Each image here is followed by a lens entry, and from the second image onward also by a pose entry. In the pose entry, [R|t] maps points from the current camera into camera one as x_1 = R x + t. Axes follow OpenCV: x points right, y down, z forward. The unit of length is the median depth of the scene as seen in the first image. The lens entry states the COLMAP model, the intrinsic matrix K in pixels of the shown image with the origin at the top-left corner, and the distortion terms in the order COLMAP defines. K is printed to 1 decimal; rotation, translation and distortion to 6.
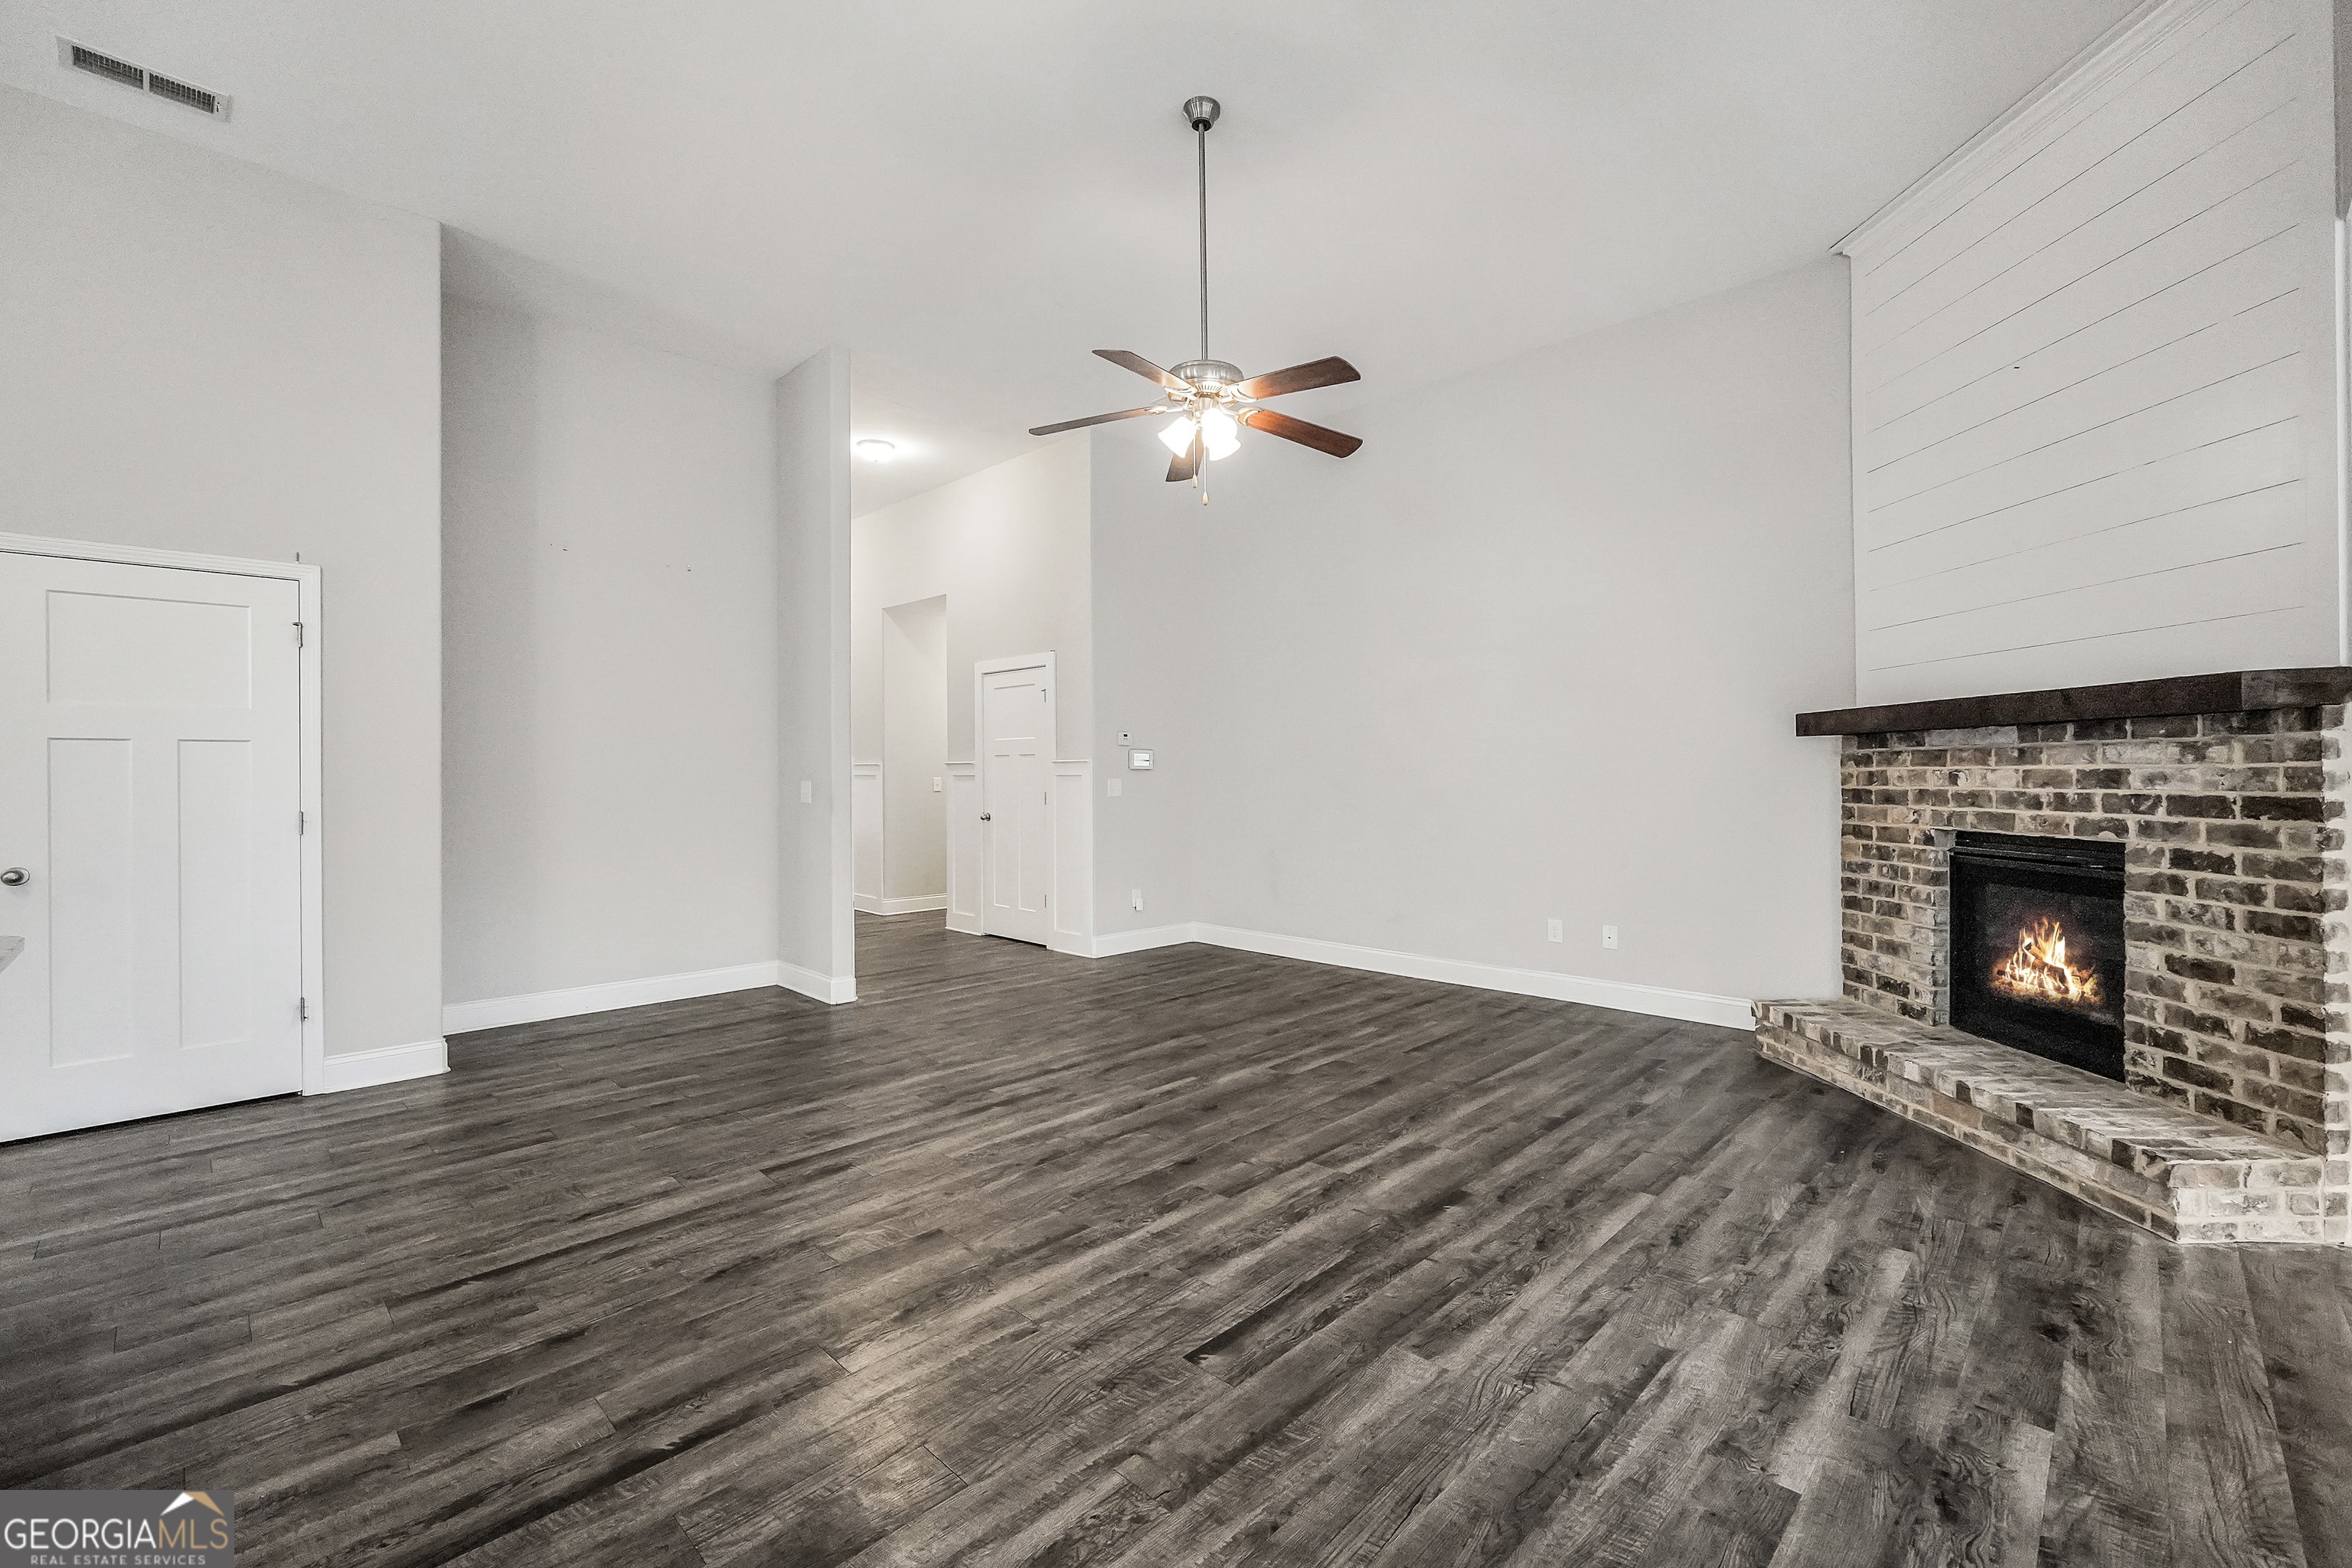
lens RADIAL K [[997.7, 0, 1160.7], [0, 997.7, 776.4], [0, 0, 1]] dist [-0.019337, 0.006586]
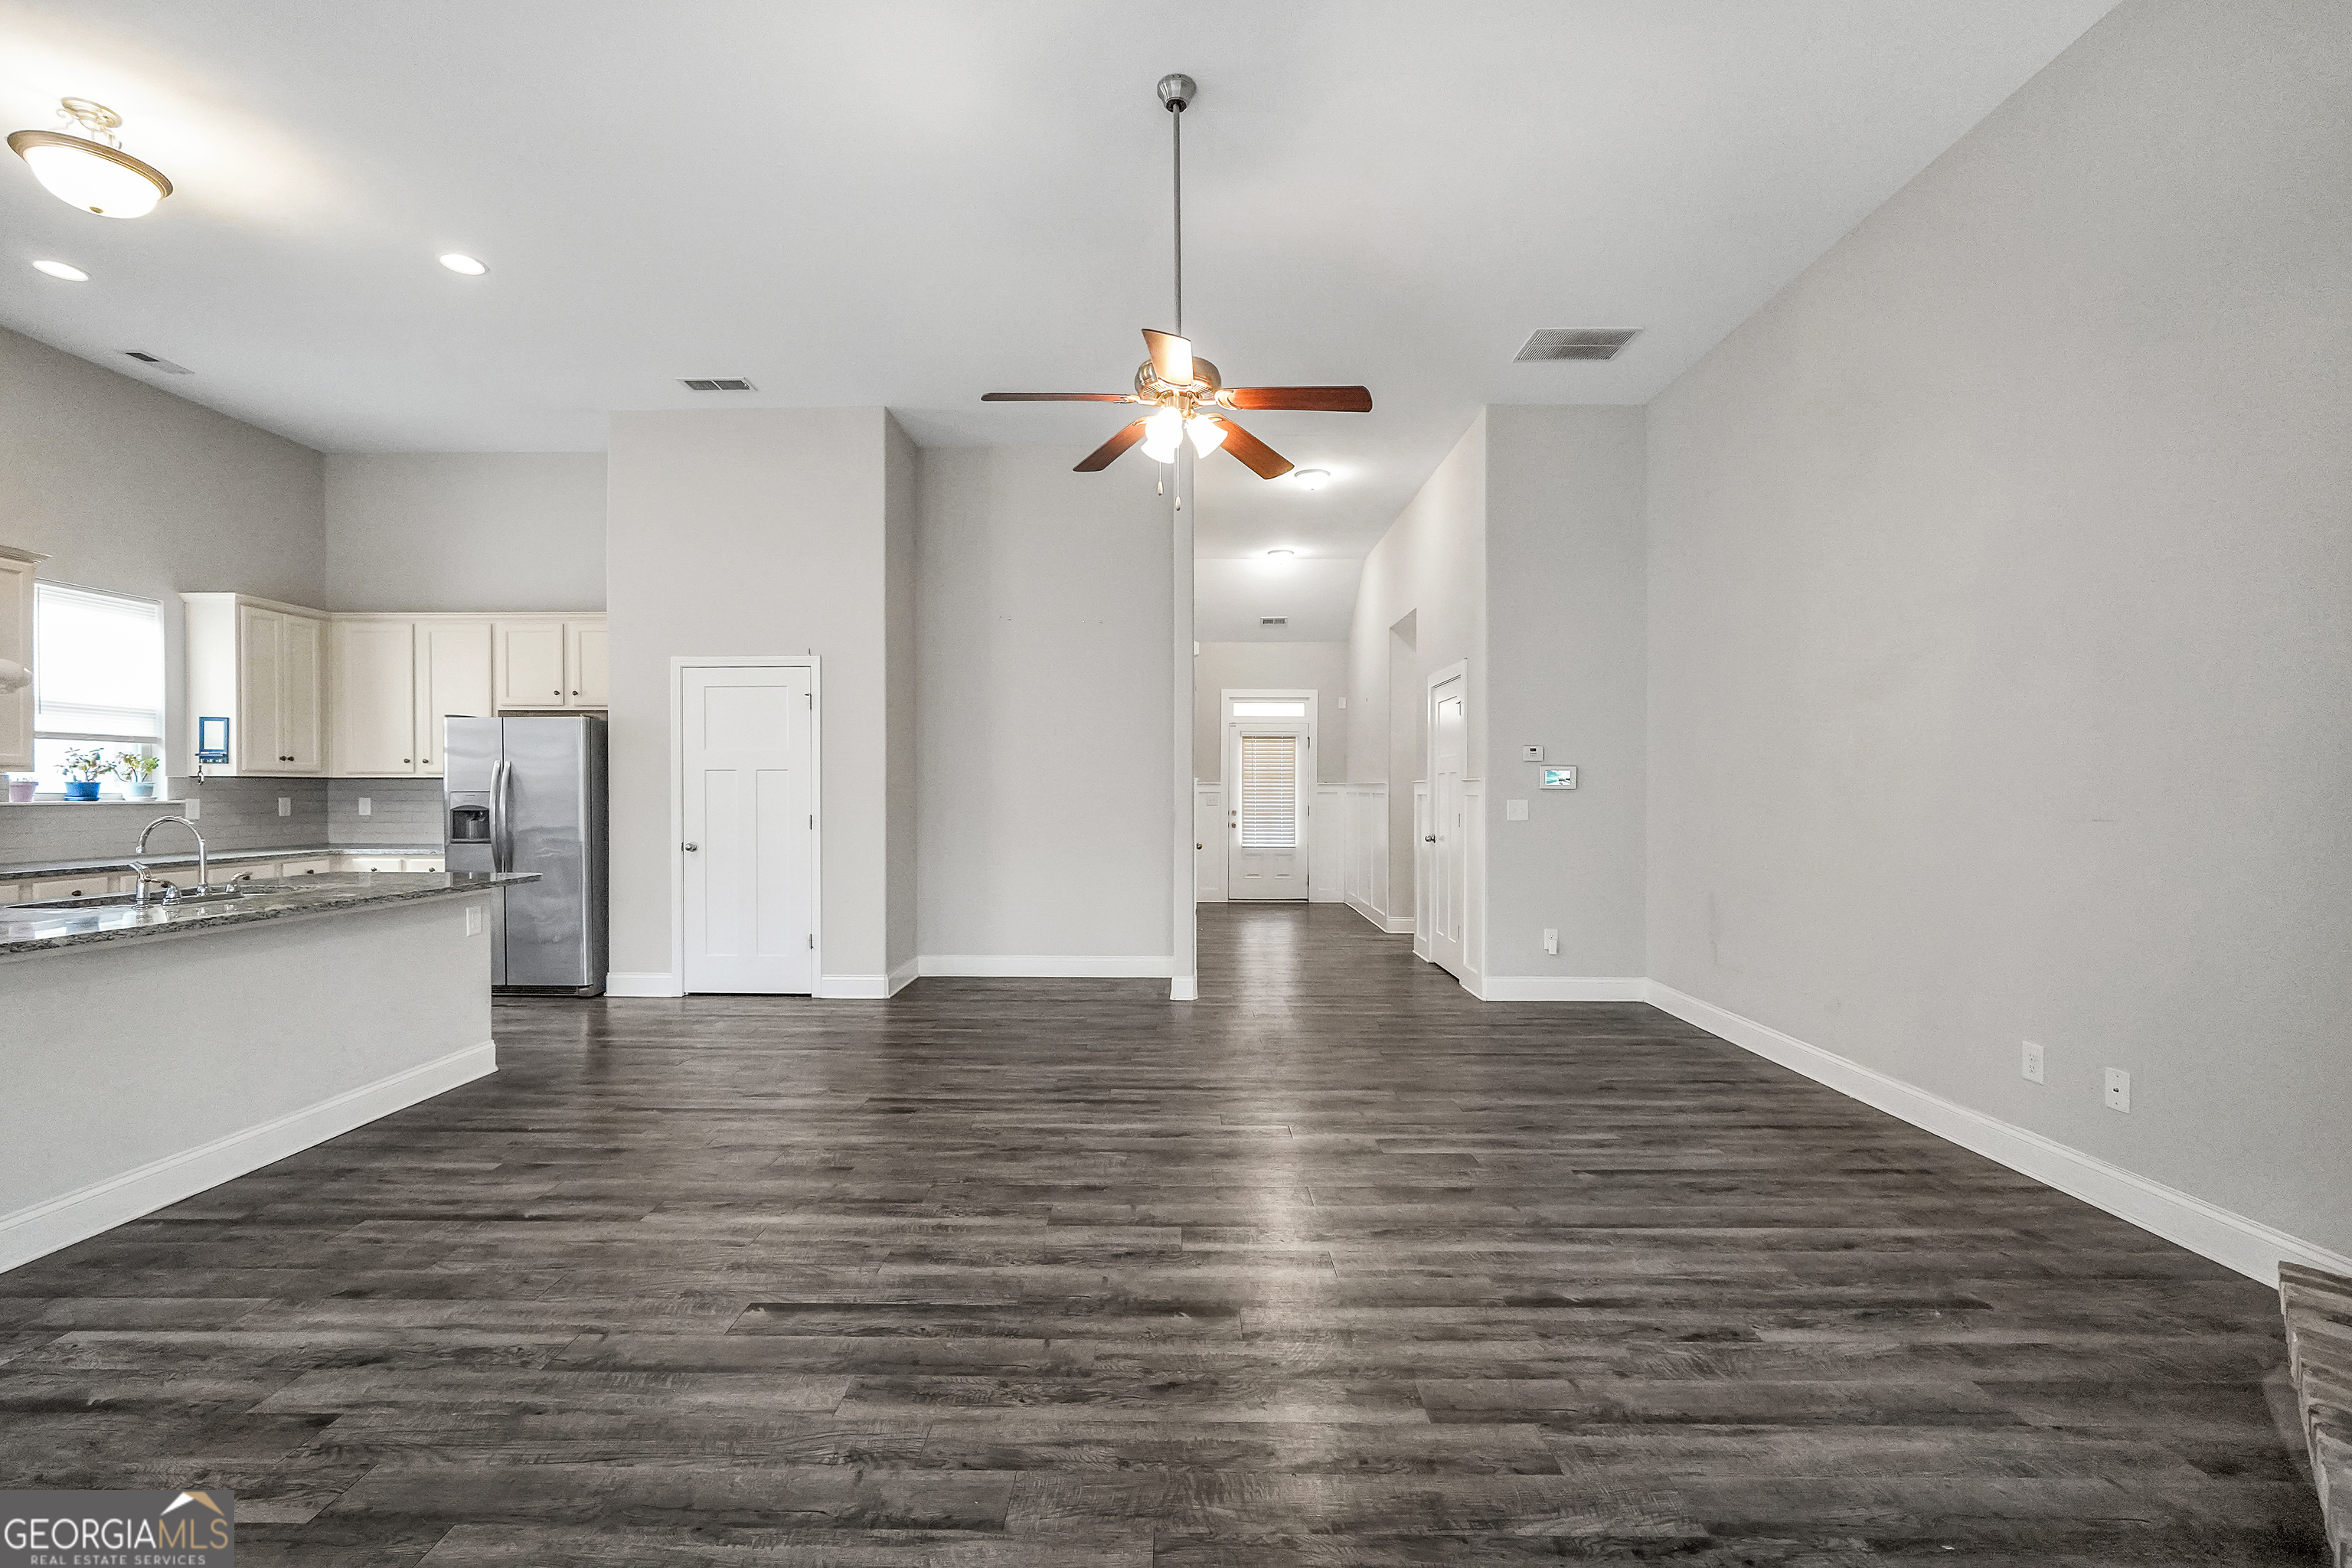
lens RADIAL K [[997.7, 0, 1164.4], [0, 997.7, 807.1], [0, 0, 1]] dist [-0.019337, 0.006586]
pose [[0.697892, 0.015397, -0.716037, 0.796411], [-0.007493, 0.999871, 0.014197, -0.004596], [0.716163, -0.004542, 0.697918, 0.372797]]
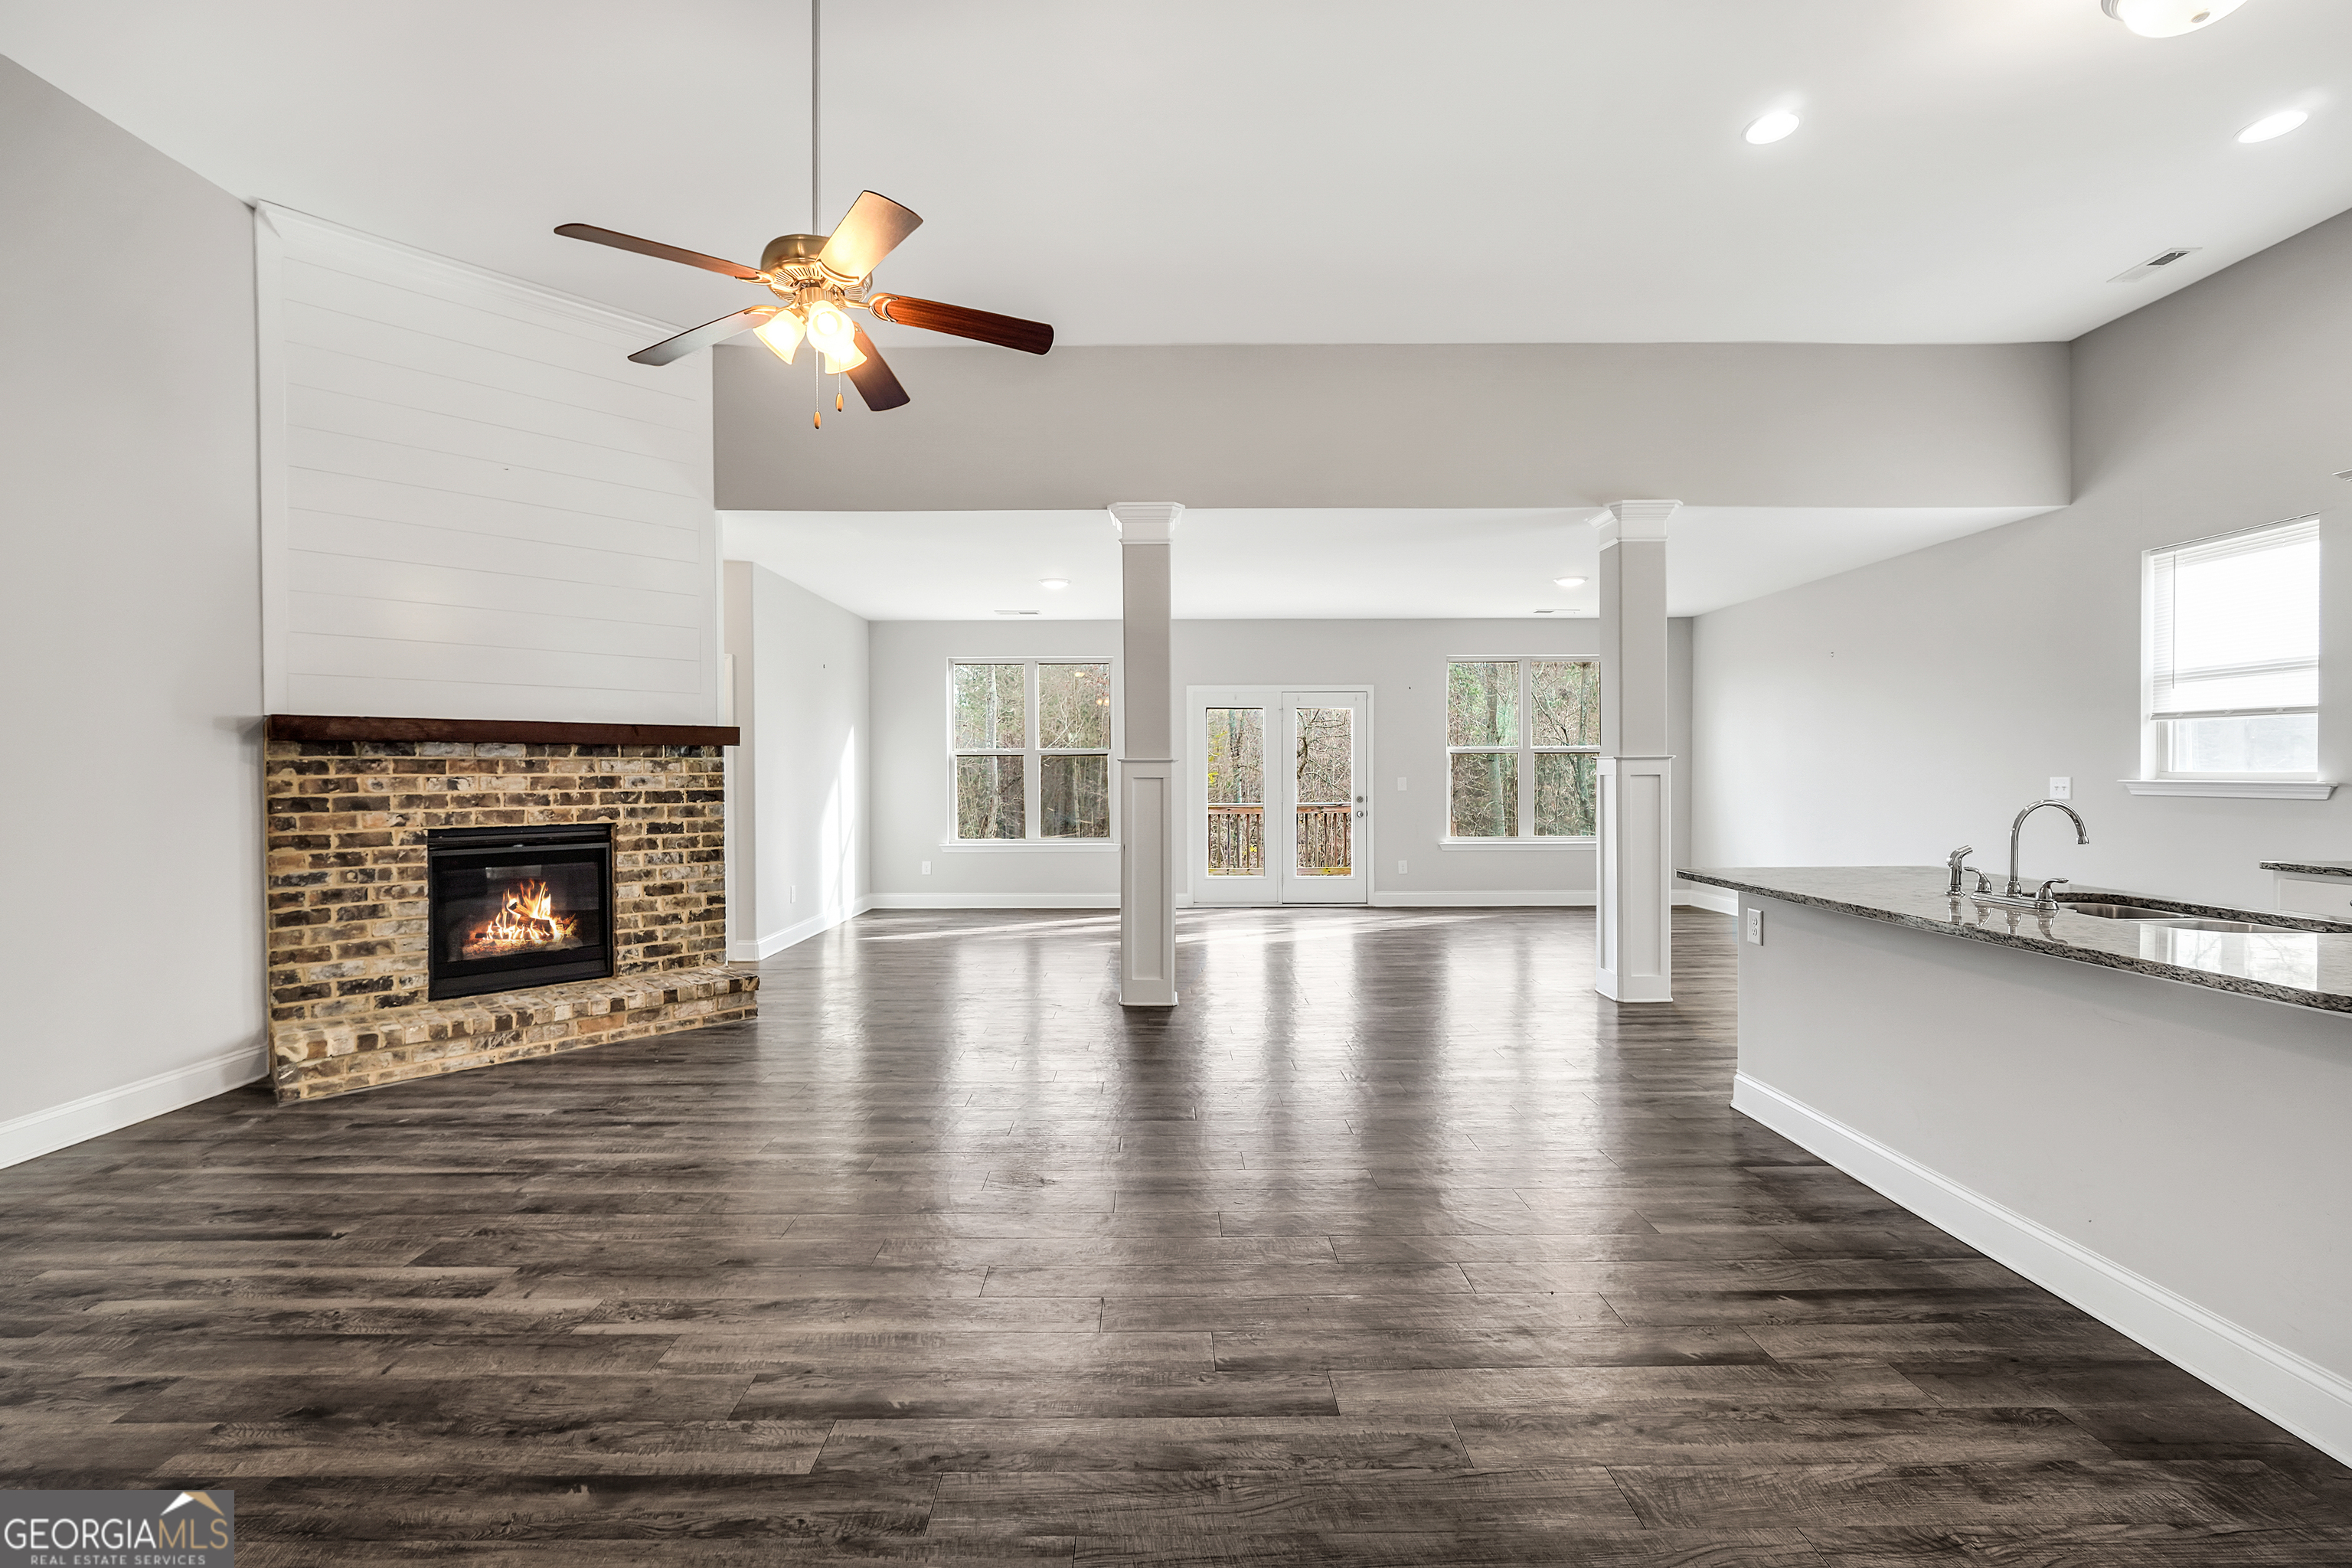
lens RADIAL K [[997.8, 0, 1170.0], [0, 997.8, 779.2], [0, 0, 1]] dist [-0.014059, 0.003494]
pose [[-0.714716, 0.000853, 0.699414, -0.772791], [0.009458, 0.999920, 0.008445, -0.006813], [-0.699350, 0.012651, -0.714667, 1.524755]]
